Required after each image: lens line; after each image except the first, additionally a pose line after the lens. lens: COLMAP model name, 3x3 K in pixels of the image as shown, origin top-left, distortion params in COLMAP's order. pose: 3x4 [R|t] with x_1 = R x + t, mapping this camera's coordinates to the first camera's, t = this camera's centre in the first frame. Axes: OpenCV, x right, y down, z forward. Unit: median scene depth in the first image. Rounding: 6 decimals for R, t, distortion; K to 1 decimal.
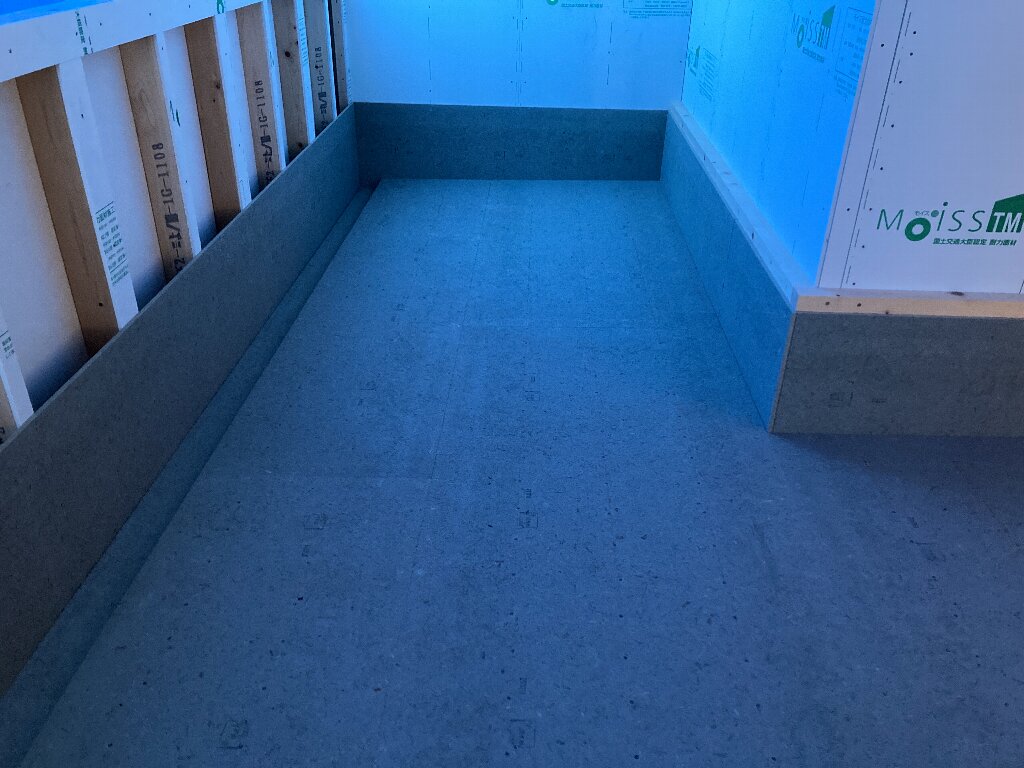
lens RADIAL K [[837.8, 0, 506.7], [0, 837.8, 381.9], [0, 0, 1]] dist [0.002900, 0.024623]
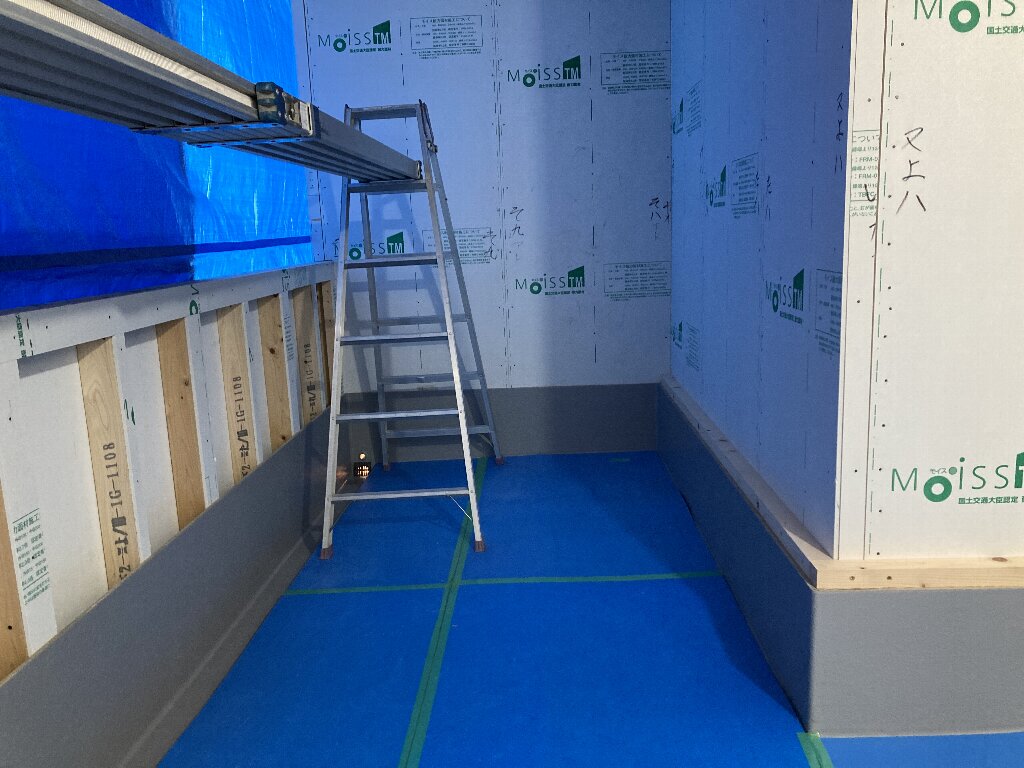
lens RADIAL K [[837.8, 0, 517.2], [0, 837.8, 384.7], [0, 0, 1]] dist [0.002900, 0.024623]
pose [[0.998445, -0.055684, -0.002785, 0.051350], [0.051817, 0.945223, -0.322286, -0.021579], [0.020578, 0.321641, 0.946638, 0.109245]]
